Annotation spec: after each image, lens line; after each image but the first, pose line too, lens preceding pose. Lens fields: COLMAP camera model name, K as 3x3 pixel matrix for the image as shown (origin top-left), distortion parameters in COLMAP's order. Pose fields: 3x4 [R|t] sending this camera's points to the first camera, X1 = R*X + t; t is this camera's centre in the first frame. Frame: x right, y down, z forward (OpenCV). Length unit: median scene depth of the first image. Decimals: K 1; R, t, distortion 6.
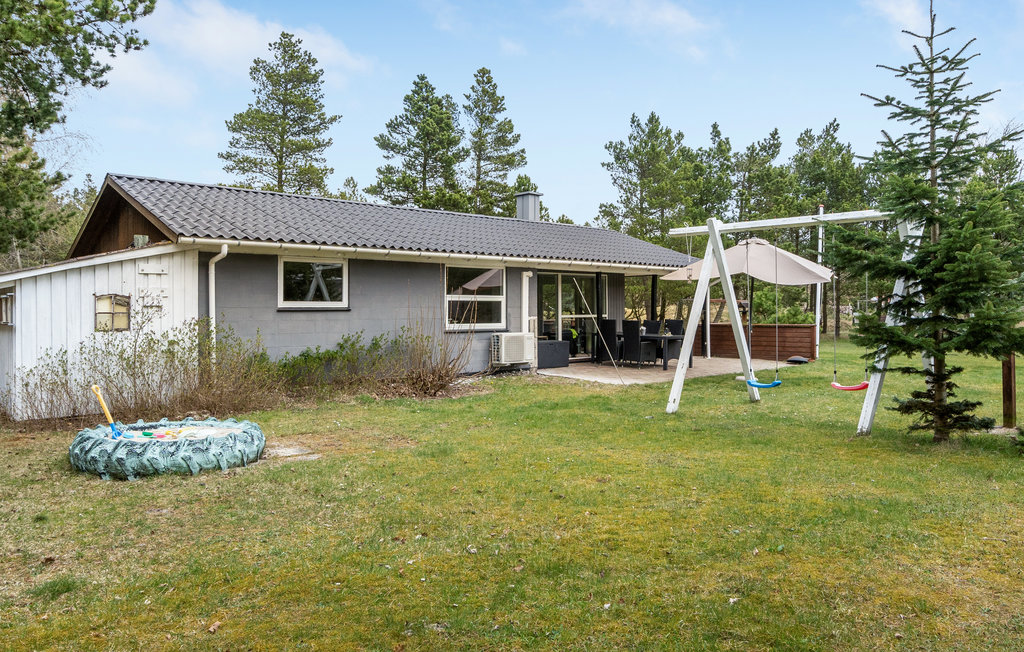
lens RADIAL K [[732.9, 0, 512.0], [0, 732.9, 326.0], [0, 0, 1]] dist [0.001933, -0.001081]
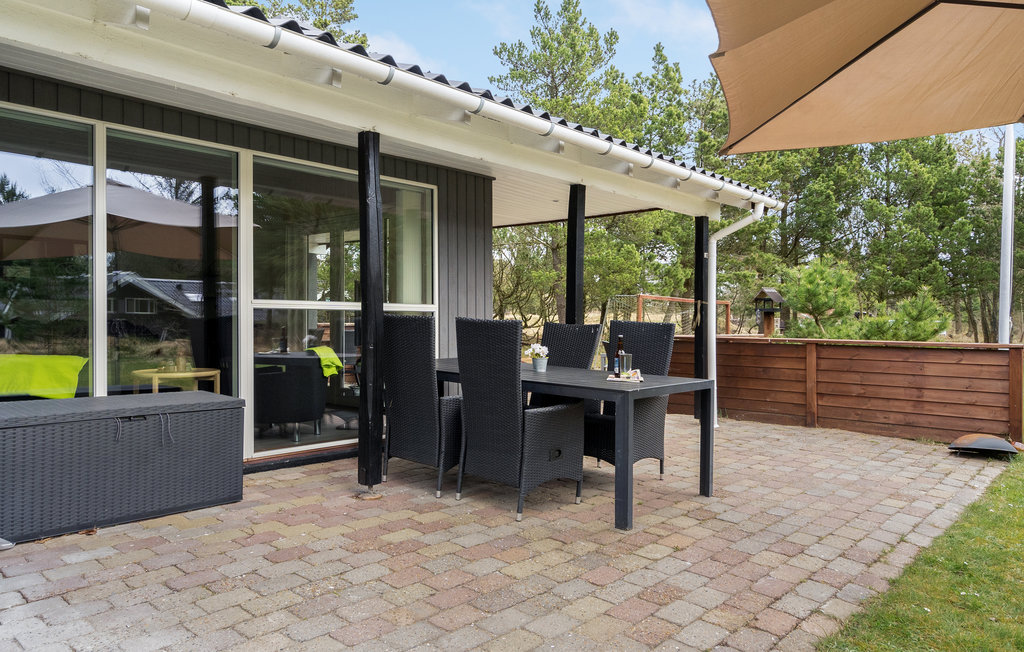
lens RADIAL K [[732.9, 0, 512.0], [0, 732.9, 326.0], [0, 0, 1]] dist [0.001933, -0.001081]
pose [[0.992869, 0.015406, 0.118209, 0.072915], [-0.013798, 0.999801, -0.014411, -0.001142], [-0.118408, 0.012677, 0.992884, 0.387367]]
